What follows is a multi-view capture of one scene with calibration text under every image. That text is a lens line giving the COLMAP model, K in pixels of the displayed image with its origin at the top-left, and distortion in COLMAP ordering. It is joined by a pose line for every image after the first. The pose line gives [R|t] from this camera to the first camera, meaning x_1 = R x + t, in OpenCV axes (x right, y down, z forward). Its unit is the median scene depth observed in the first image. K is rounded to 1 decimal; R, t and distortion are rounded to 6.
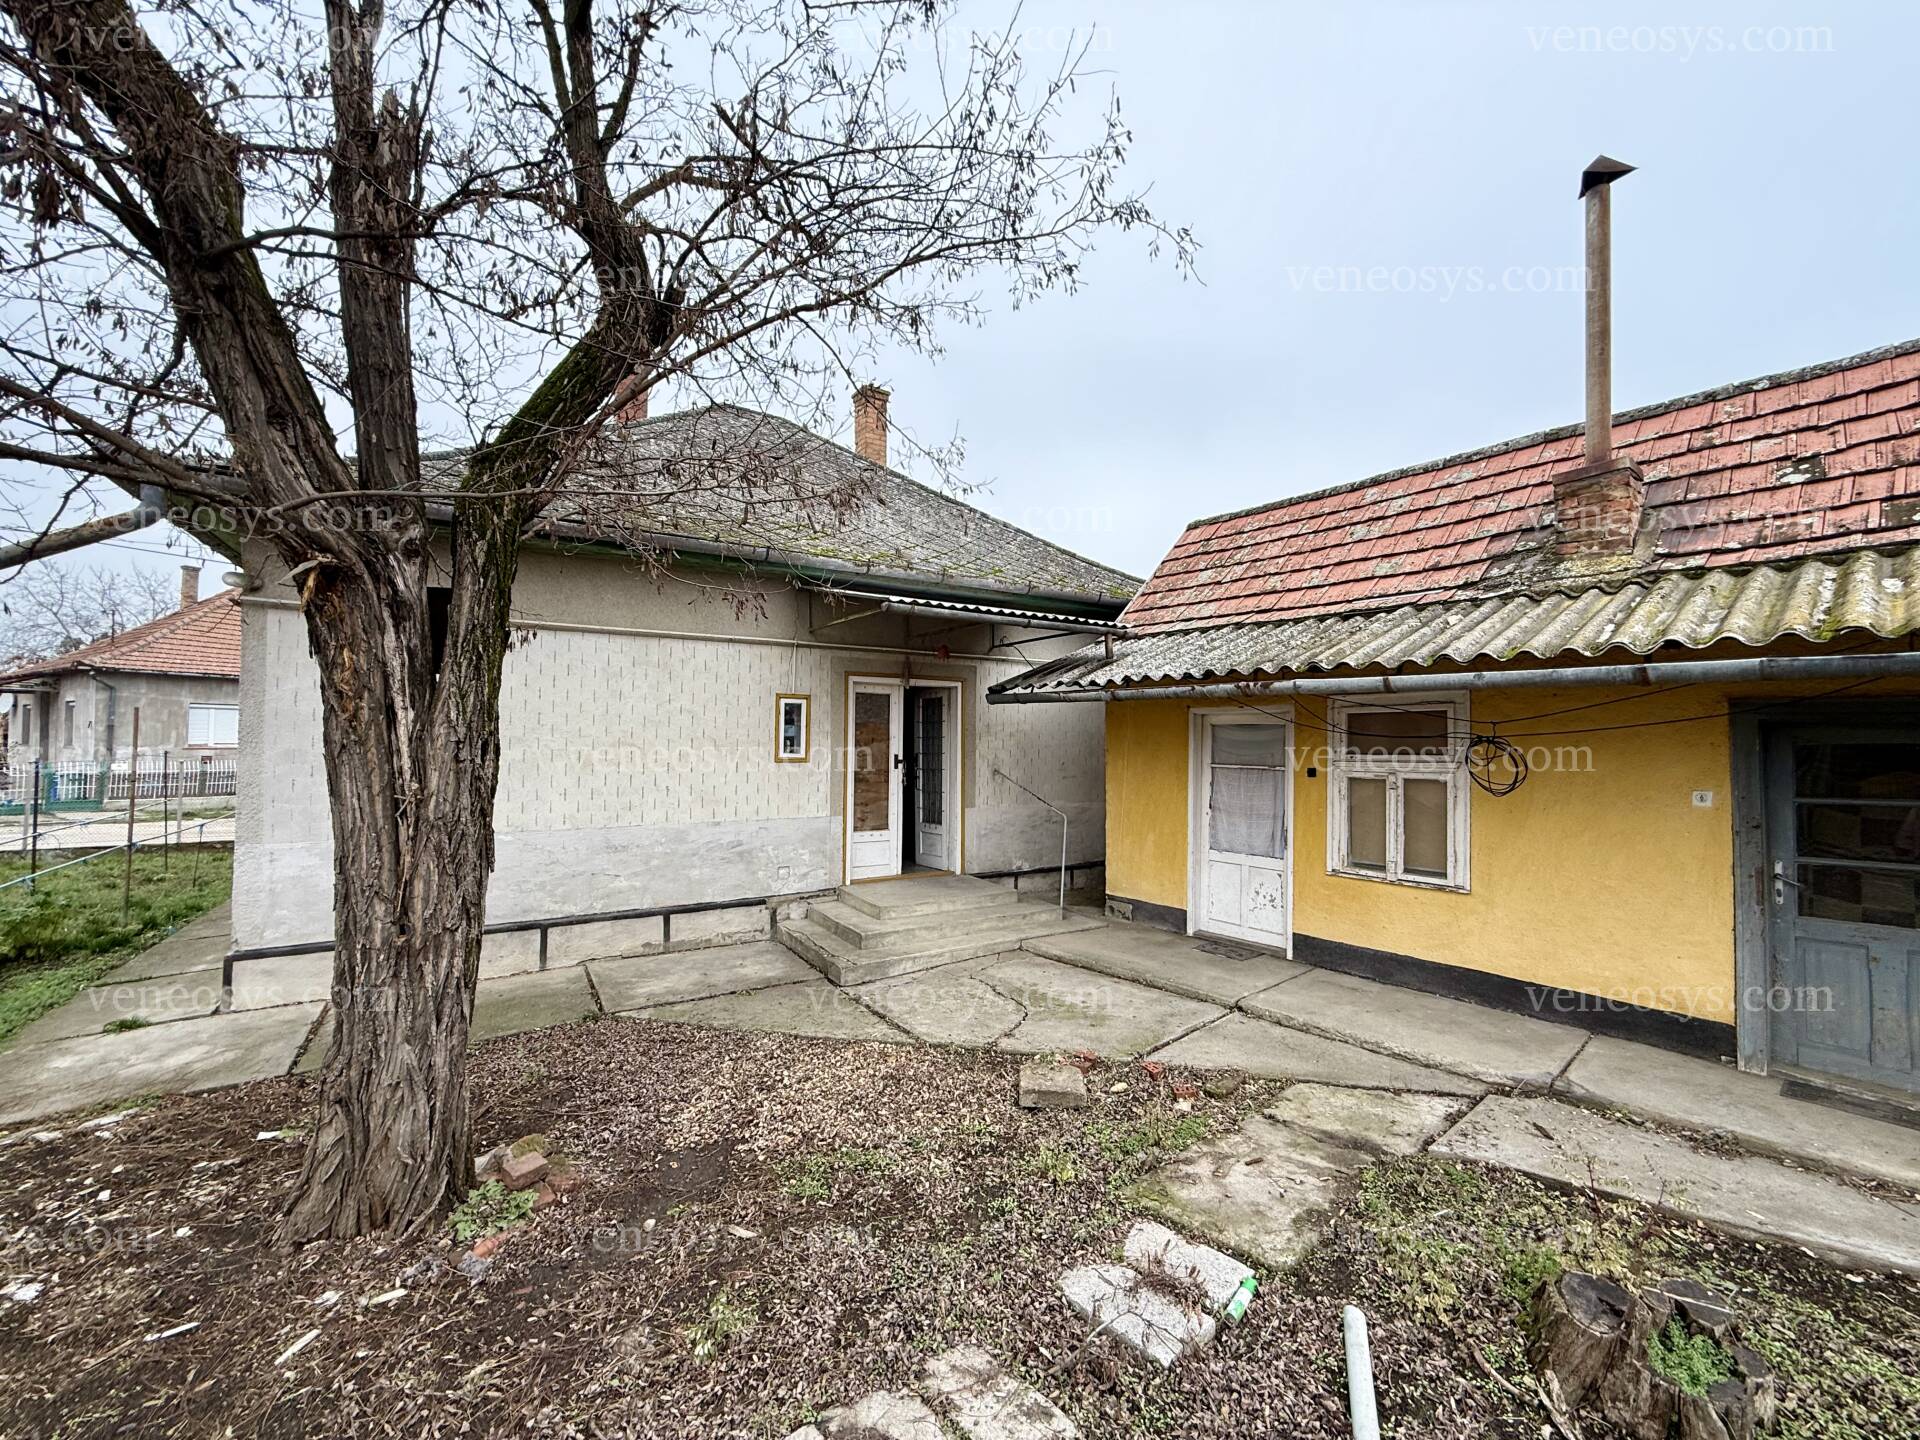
lens RADIAL K [[764.6, 0, 960.0], [0, 764.6, 720.0], [0, 0, 1]] dist [-0.000558, -0.000014]
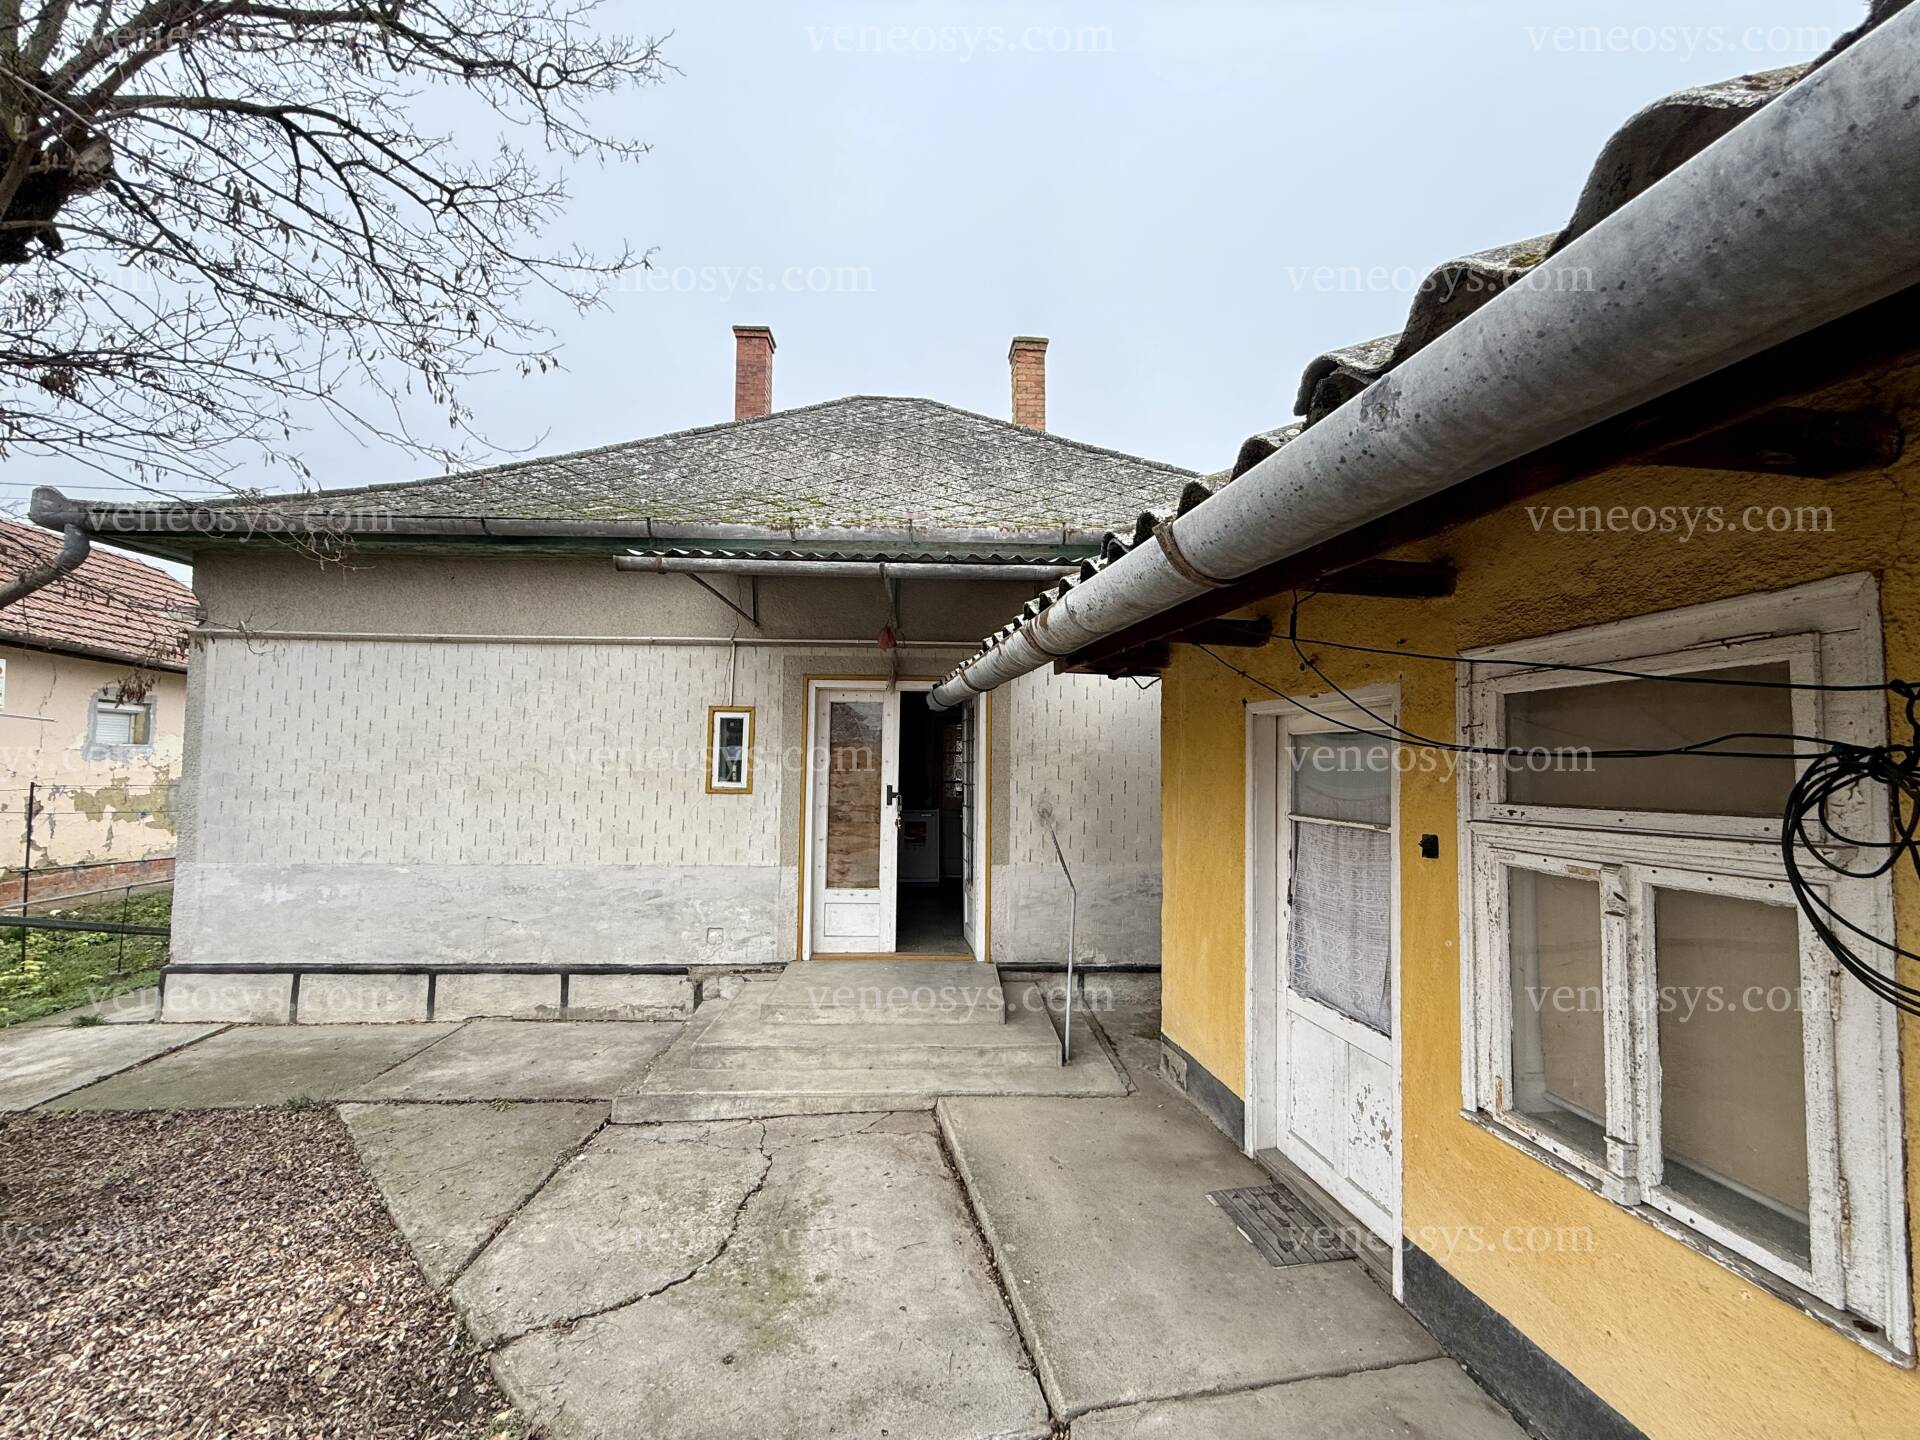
lens RADIAL K [[764.6, 0, 960.0], [0, 764.6, 720.0], [0, 0, 1]] dist [-0.000558, -0.000014]
pose [[0.868094, -0.027165, -0.495656, 0.400770], [0.009096, 0.999204, -0.038833, 0.013691], [0.496317, 0.029202, 0.867650, 0.470068]]
